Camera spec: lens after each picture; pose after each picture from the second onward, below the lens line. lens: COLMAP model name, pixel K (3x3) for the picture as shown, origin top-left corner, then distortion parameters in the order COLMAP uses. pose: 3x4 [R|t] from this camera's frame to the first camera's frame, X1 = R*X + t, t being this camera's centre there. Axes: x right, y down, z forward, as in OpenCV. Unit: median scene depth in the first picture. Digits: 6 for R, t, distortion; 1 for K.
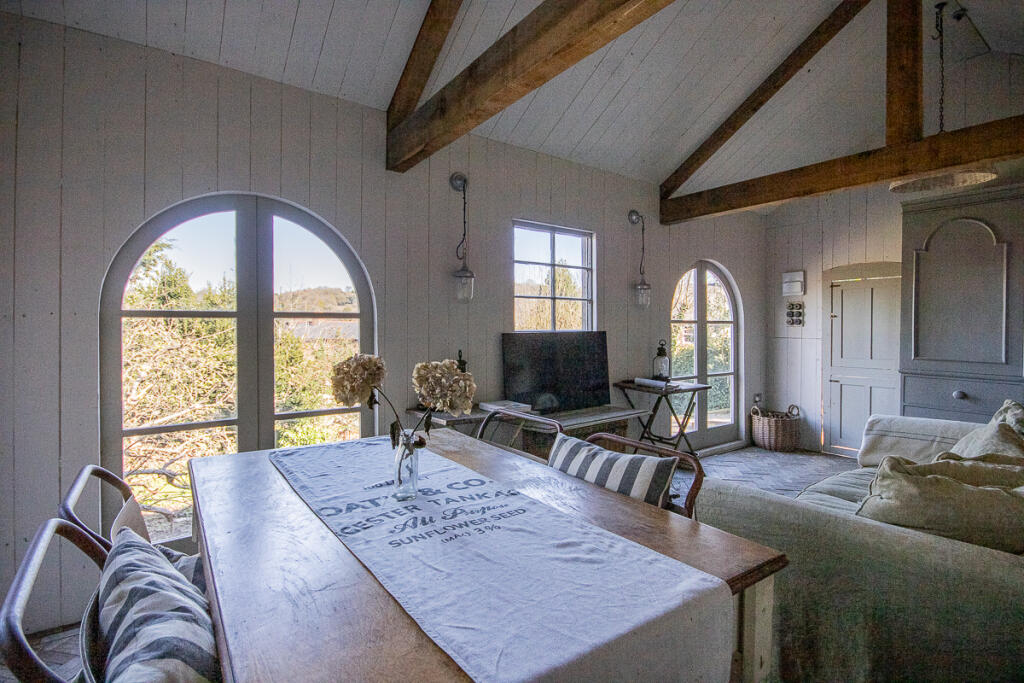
lens RADIAL K [[488.7, 0, 512.2], [0, 488.7, 333.0], [0, 0, 1]] dist [0.000104, 0.000020]
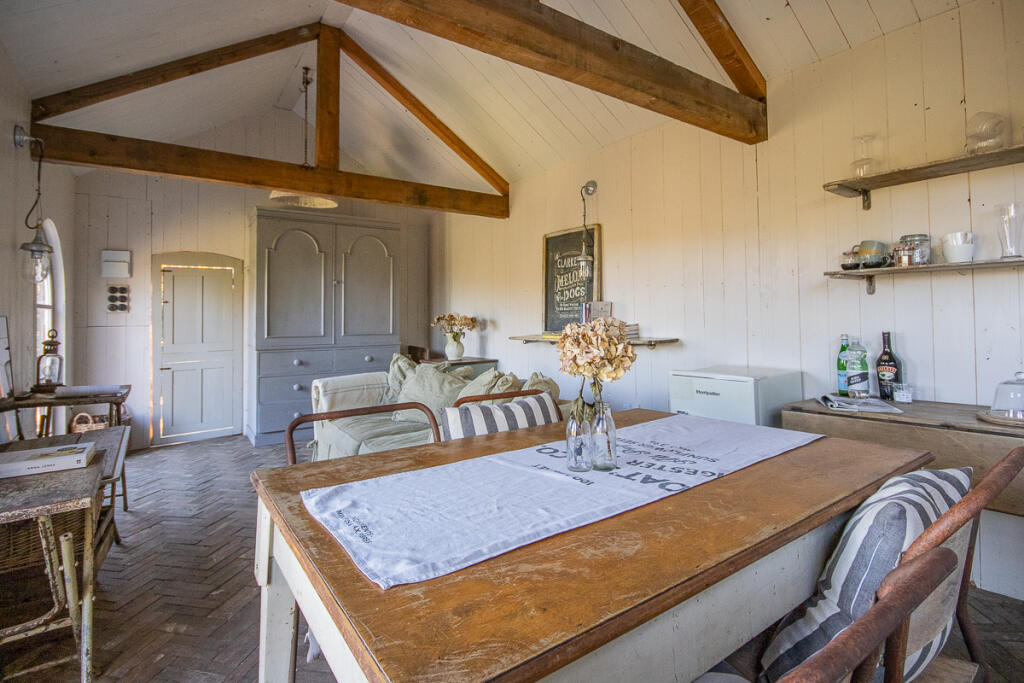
lens RADIAL K [[494.9, 0, 509.3], [0, 494.9, 303.5], [0, 0, 1]] dist [0.000036, -0.000133]
pose [[0.003251, 0.019782, 0.999799, -0.391019], [0.027231, 0.999432, -0.019864, 0.008785], [-0.999624, 0.027290, 0.002711, 0.385341]]
